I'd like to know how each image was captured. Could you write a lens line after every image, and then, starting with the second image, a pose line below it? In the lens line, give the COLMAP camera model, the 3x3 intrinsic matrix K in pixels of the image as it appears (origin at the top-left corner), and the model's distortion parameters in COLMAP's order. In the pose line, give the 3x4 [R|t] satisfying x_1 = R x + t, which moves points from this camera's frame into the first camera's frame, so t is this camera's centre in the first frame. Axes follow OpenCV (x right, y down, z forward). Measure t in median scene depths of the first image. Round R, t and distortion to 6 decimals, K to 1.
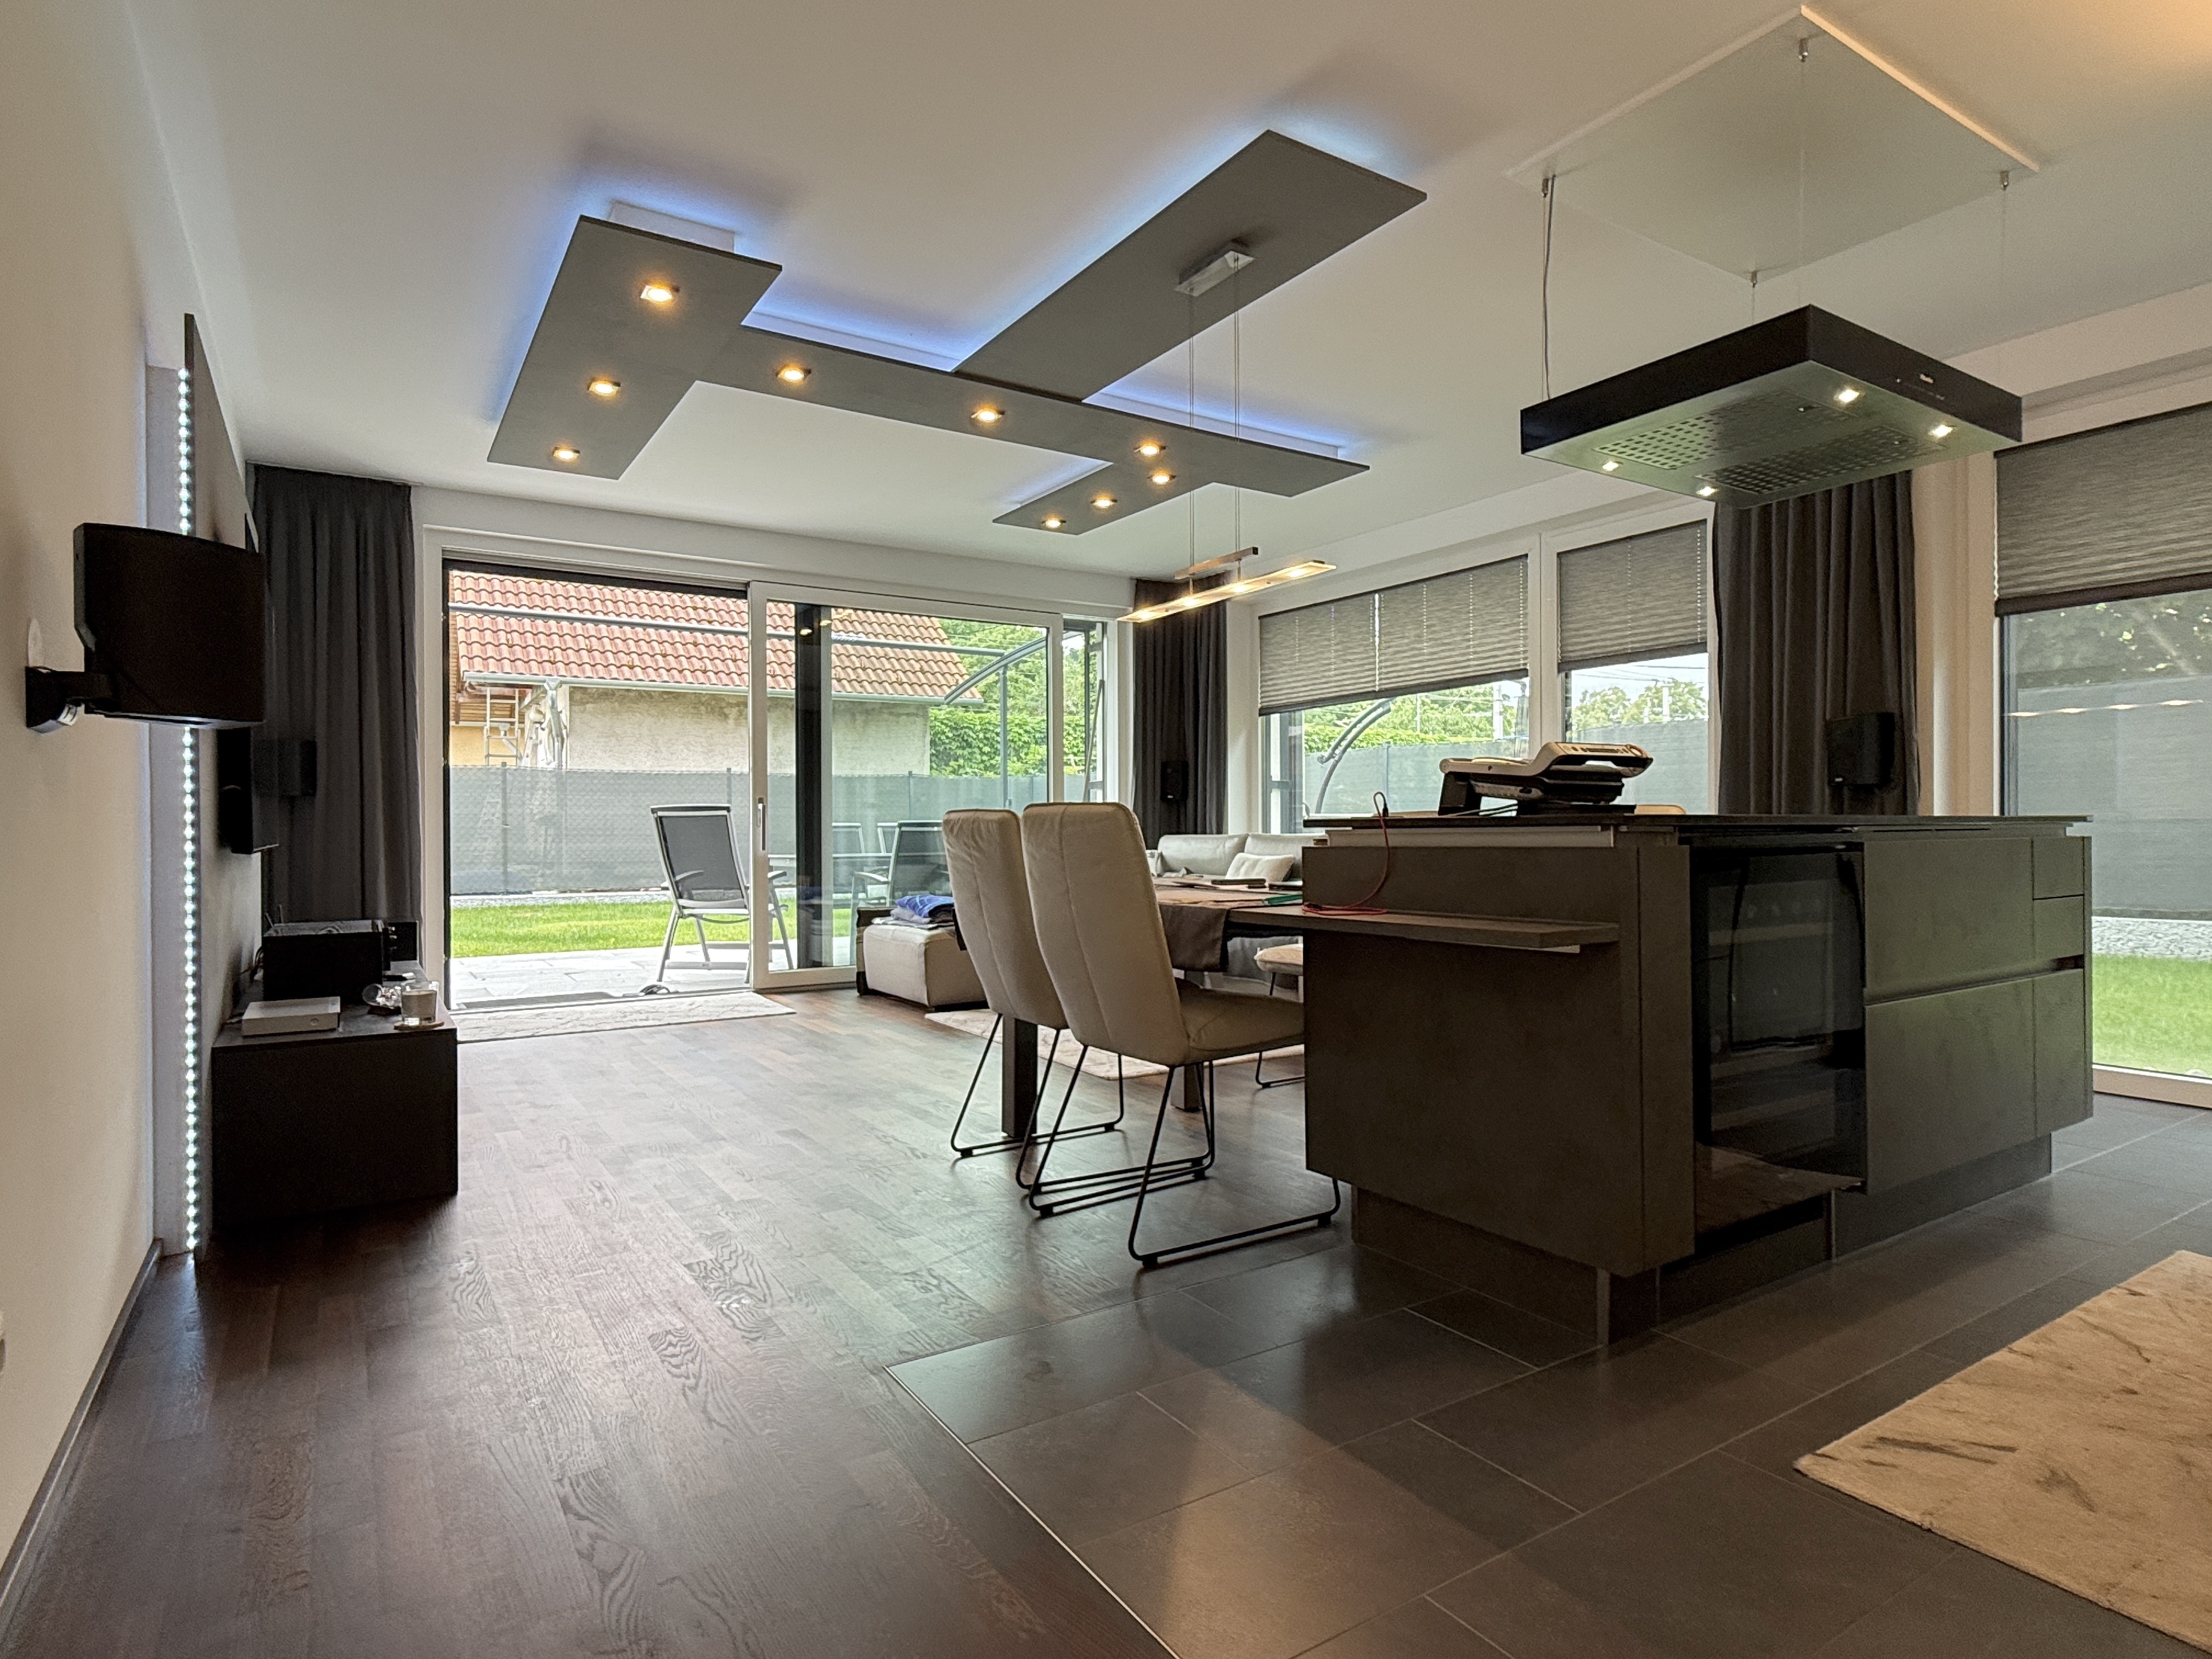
lens RADIAL K [[1198.1, 0, 1102.5], [0, 1198.1, 827.7], [0, 0, 1]] dist [0.000471, -0.000061]
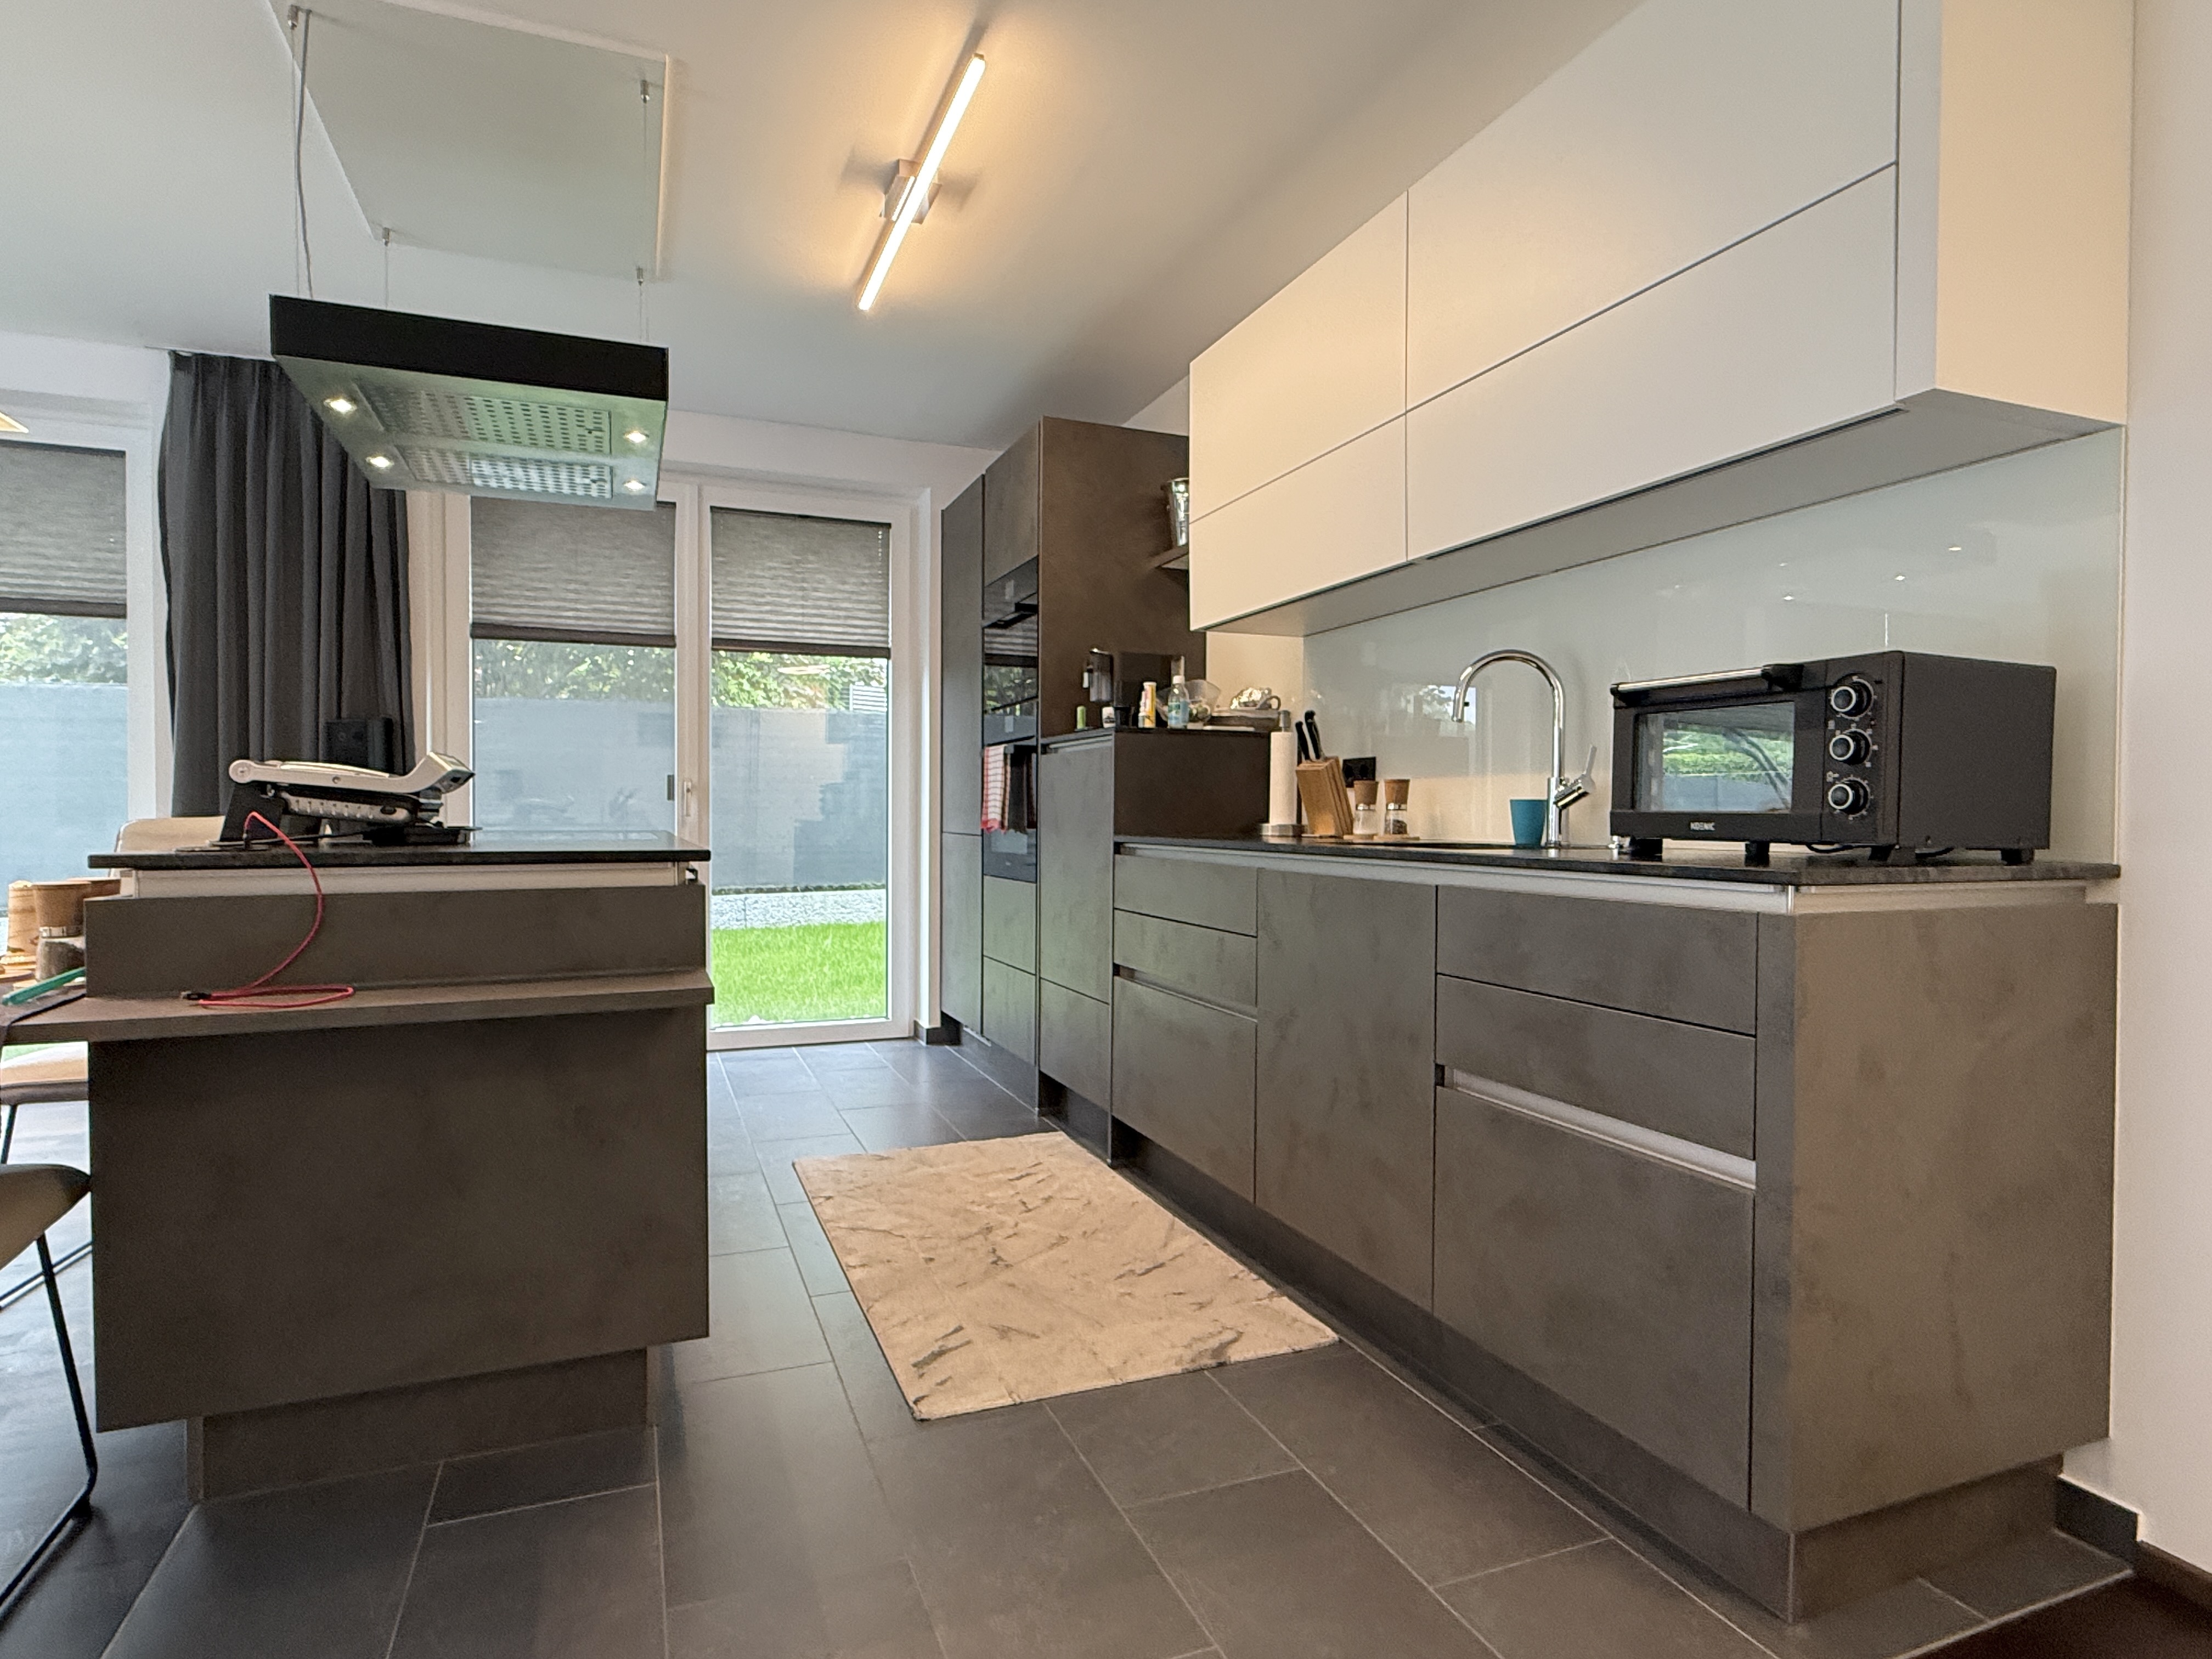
lens RADIAL K [[1198.1, 0, 1101.5], [0, 1198.1, 834.3], [0, 0, 1]] dist [0.000471, -0.000061]
pose [[0.189852, -0.011380, 0.981747, -0.296481], [-0.005715, 0.999903, 0.012695, -0.025598], [-0.981796, -0.008021, 0.189769, 0.354311]]
